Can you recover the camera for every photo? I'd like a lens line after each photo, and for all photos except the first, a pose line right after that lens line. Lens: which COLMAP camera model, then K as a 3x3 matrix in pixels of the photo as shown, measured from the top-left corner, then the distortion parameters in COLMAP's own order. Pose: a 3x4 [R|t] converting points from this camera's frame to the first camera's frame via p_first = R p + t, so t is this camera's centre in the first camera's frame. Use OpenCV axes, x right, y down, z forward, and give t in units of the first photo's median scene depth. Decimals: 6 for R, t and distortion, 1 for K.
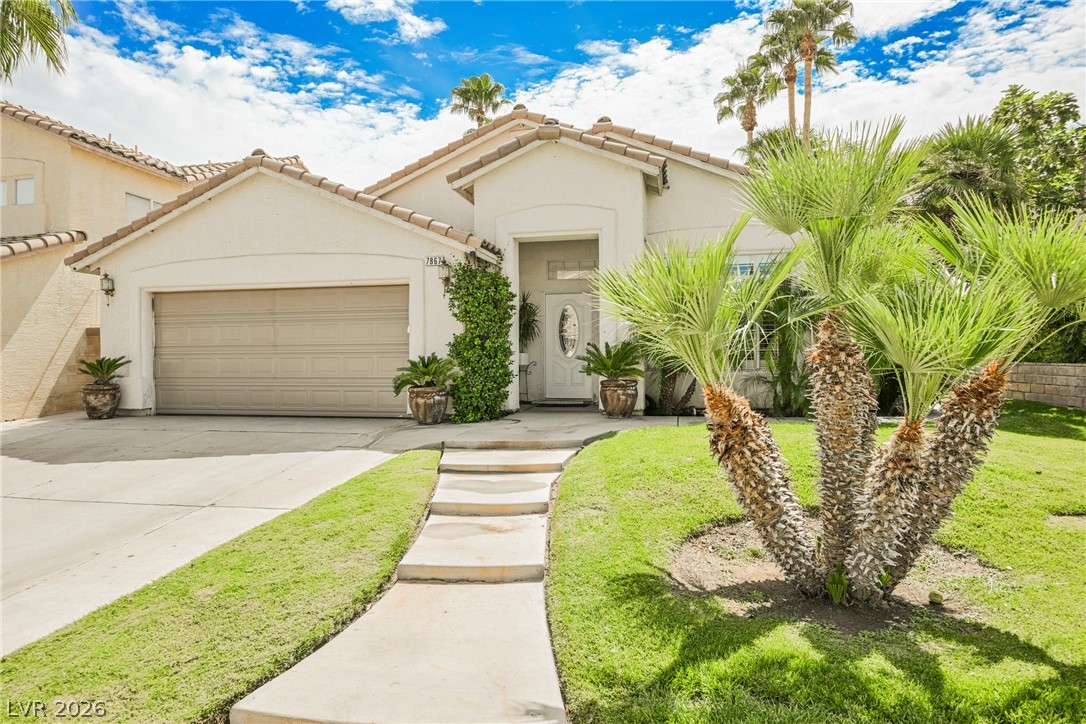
lens RADIAL K [[630.4, 0, 583.5], [0, 630.4, 371.2], [0, 0, 1]] dist [-0.002032, 0.000371]
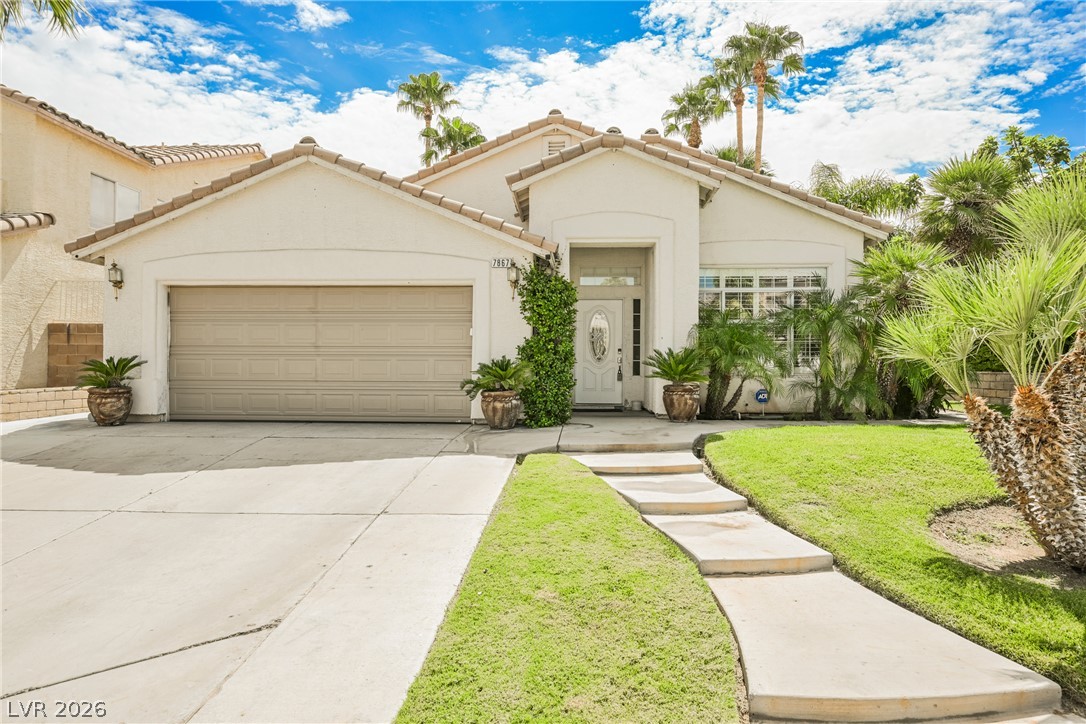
lens RADIAL K [[630.4, 0, 576.5], [0, 630.4, 376.5], [0, 0, 1]] dist [-0.002032, 0.000371]
pose [[0.986480, 0.007820, 0.163693, -0.223705], [-0.007105, 0.999962, -0.004953, 0.005163], [-0.163725, 0.003723, 0.986499, 0.007753]]
